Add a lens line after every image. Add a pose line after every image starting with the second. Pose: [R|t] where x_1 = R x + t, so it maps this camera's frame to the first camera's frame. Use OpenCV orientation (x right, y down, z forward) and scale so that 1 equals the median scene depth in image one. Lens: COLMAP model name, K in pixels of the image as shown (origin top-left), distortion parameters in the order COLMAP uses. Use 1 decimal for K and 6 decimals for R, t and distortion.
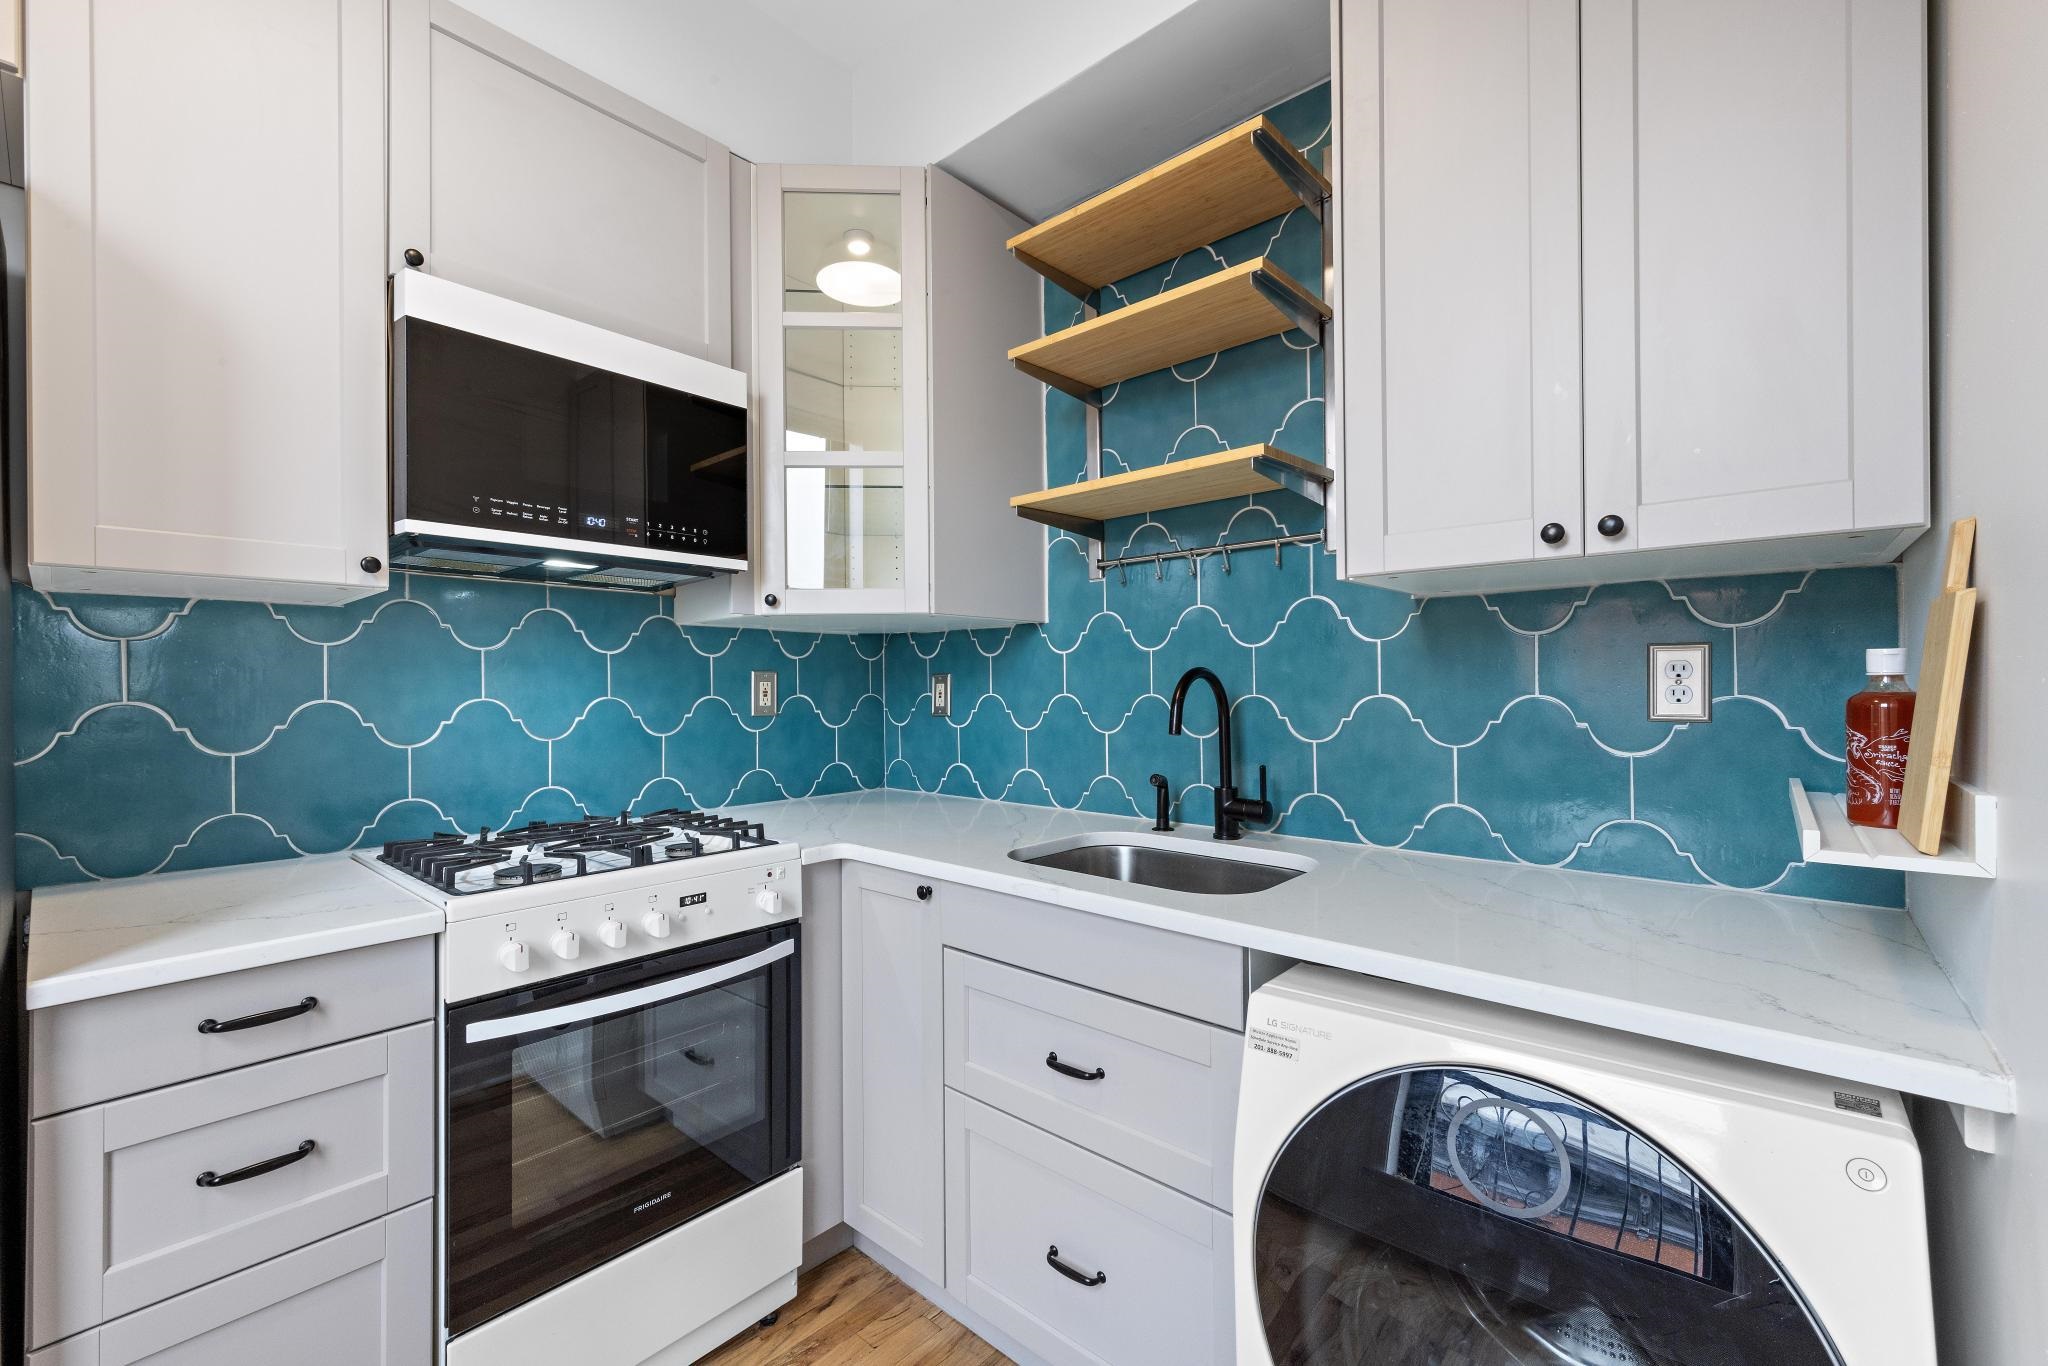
lens RADIAL K [[843.3, 0, 1022.9], [0, 843.3, 683.5], [0, 0, 1]] dist [0.004722, -0.001516]
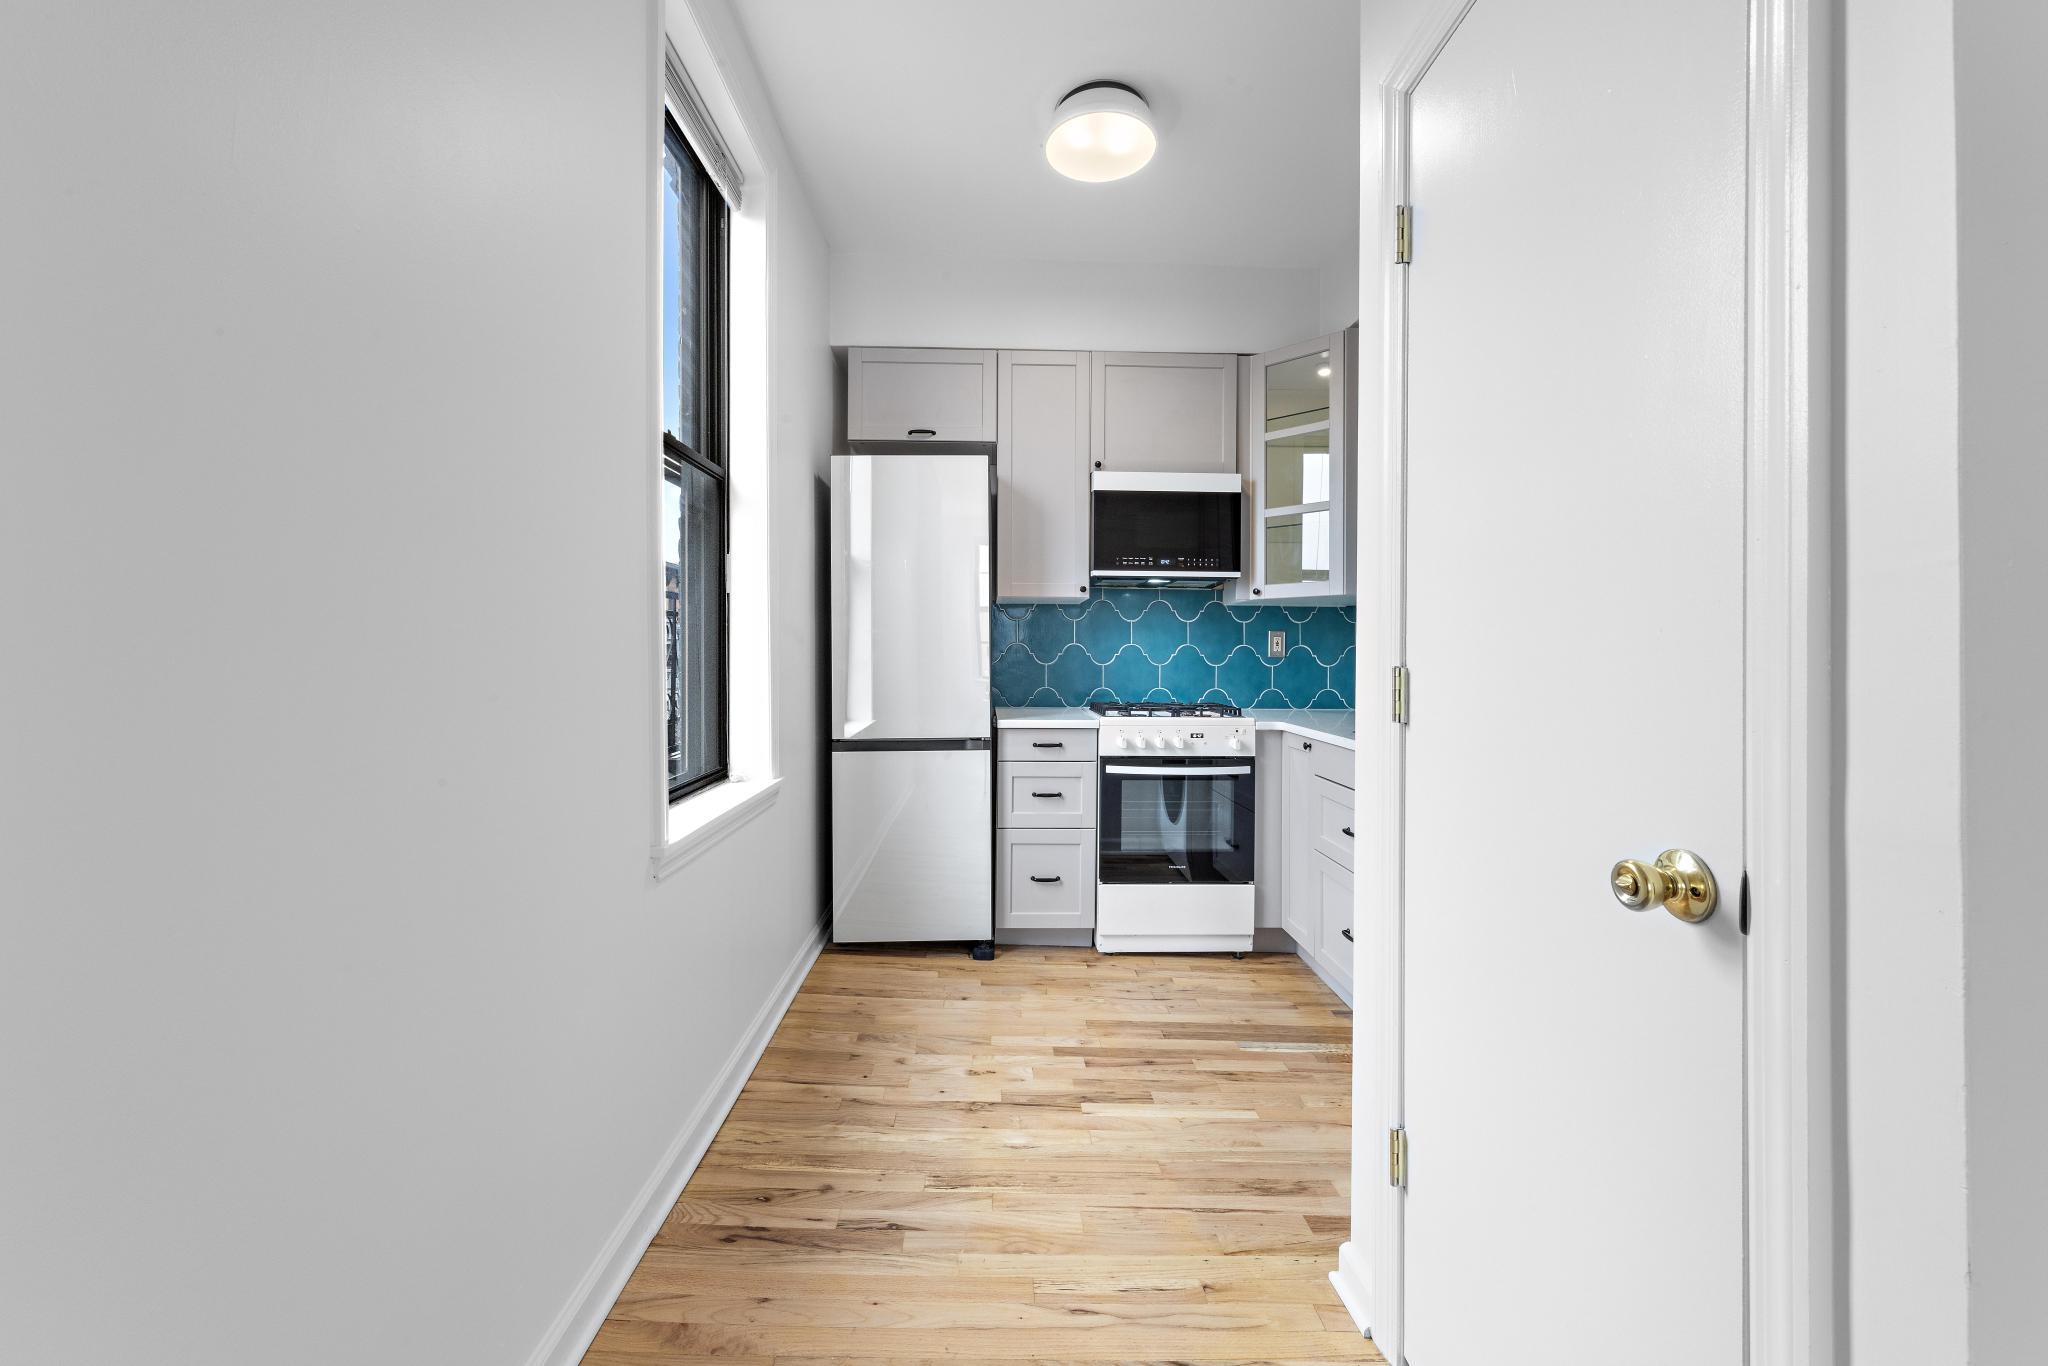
lens RADIAL K [[810.6, 0, 1016.6], [0, 810.6, 651.5], [0, 0, 1]] dist [0.019892, 0.000057]
pose [[0.686579, 0.009935, -0.726987, 0.716749], [-0.007477, 0.999950, 0.006605, 0.027575], [0.727017, 0.000901, 0.686619, -0.681724]]
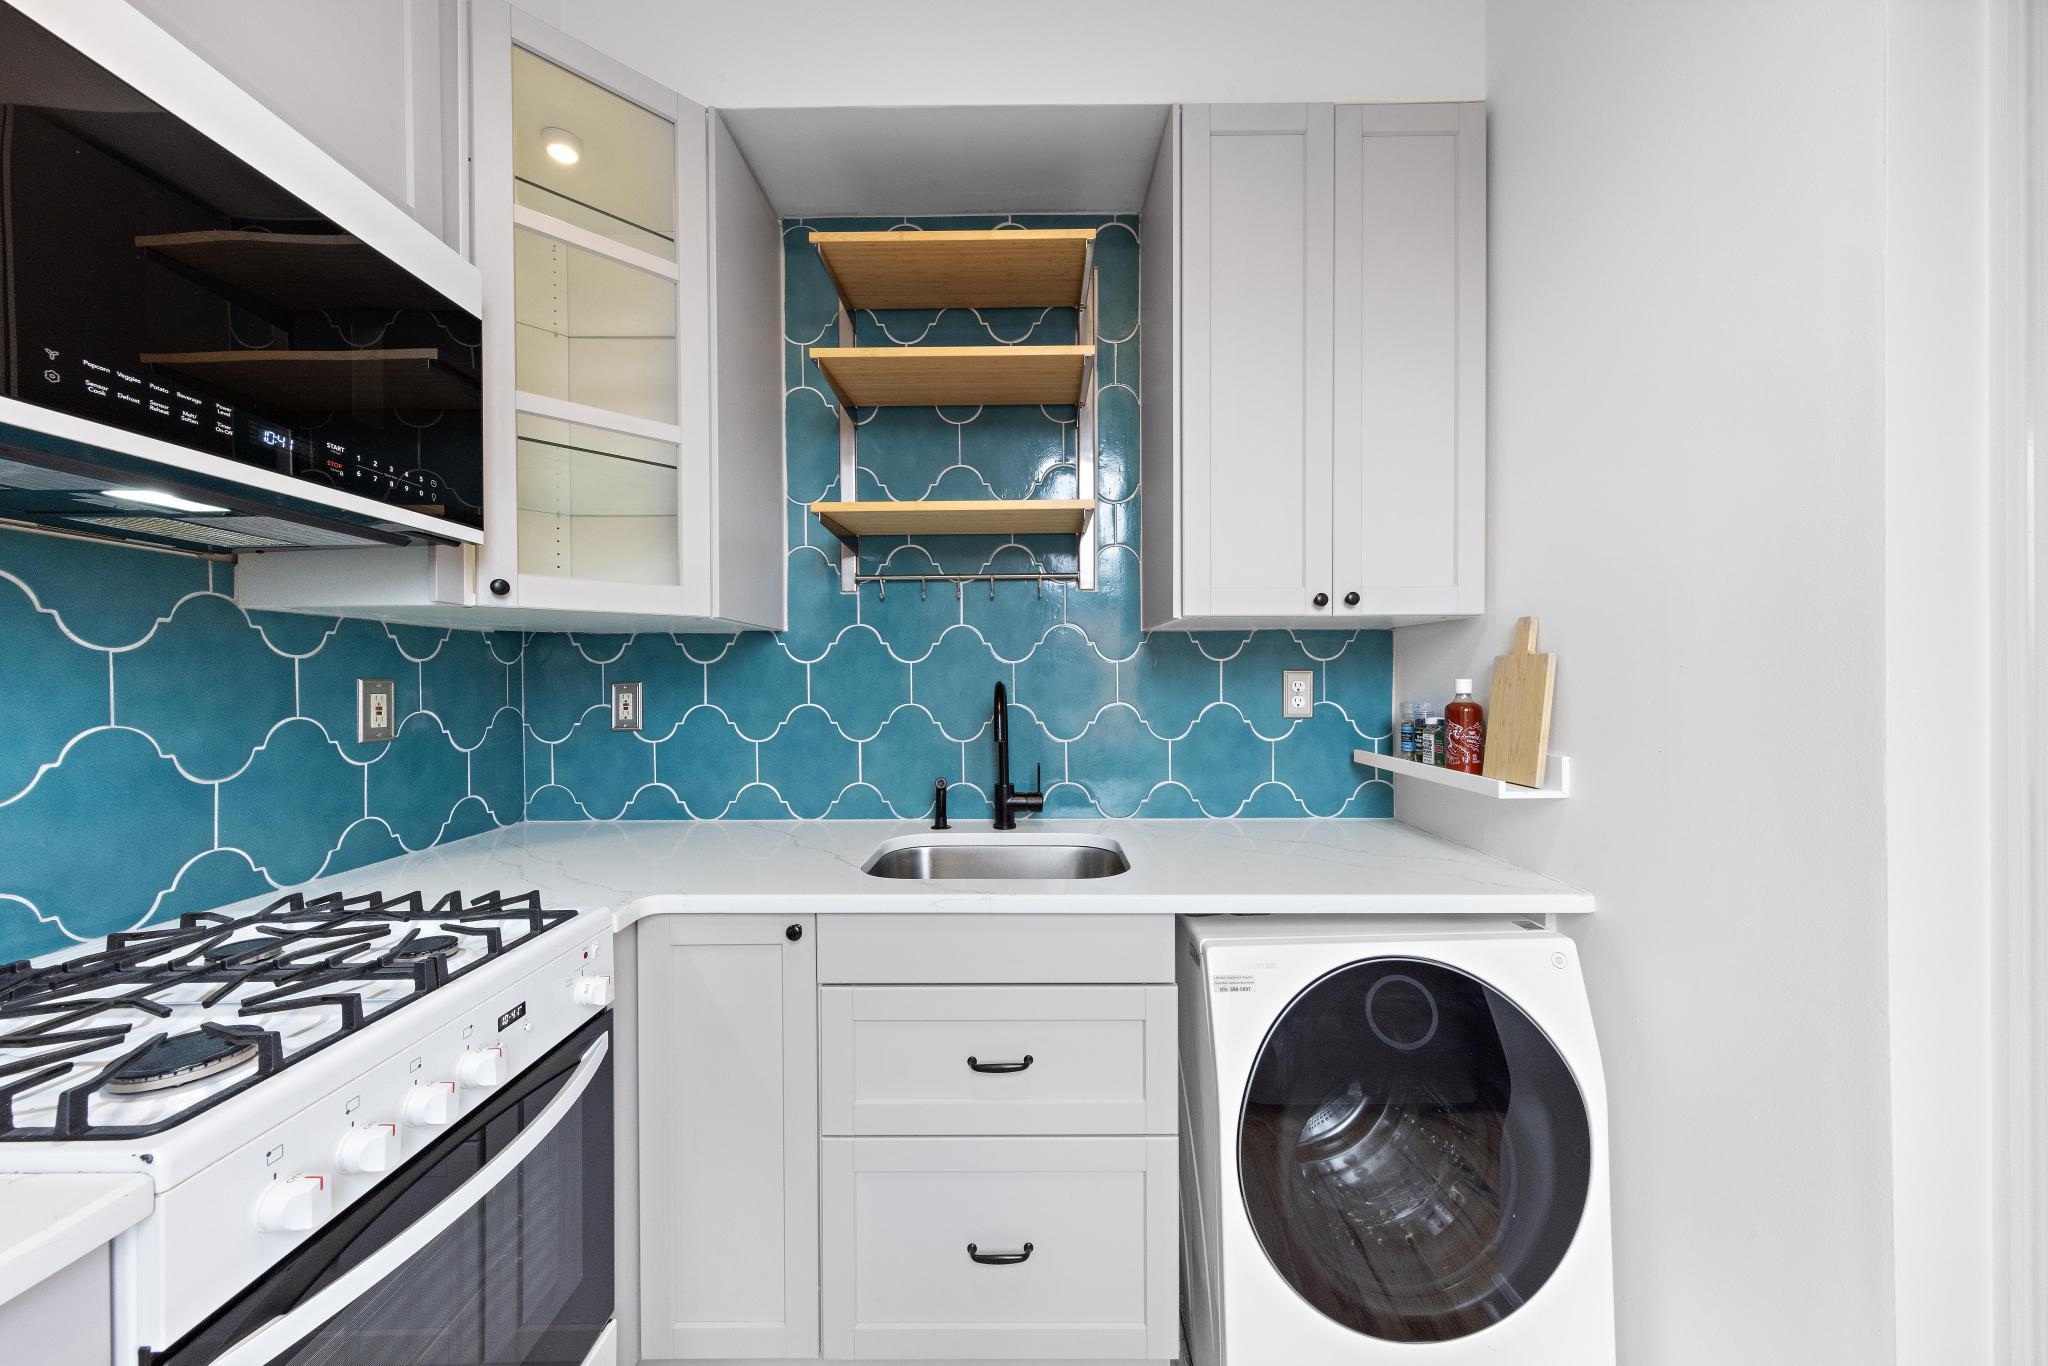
lens RADIAL K [[733.3, 0, 1025.6], [0, 733.3, 681.8], [0, 0, 1]] dist [0.002993, -0.000417]
pose [[0.748596, 0.000720, 0.663026, -0.427802], [-0.001864, 0.999998, 0.001018, -0.019565], [-0.663024, -0.001998, 0.748595, 0.237741]]
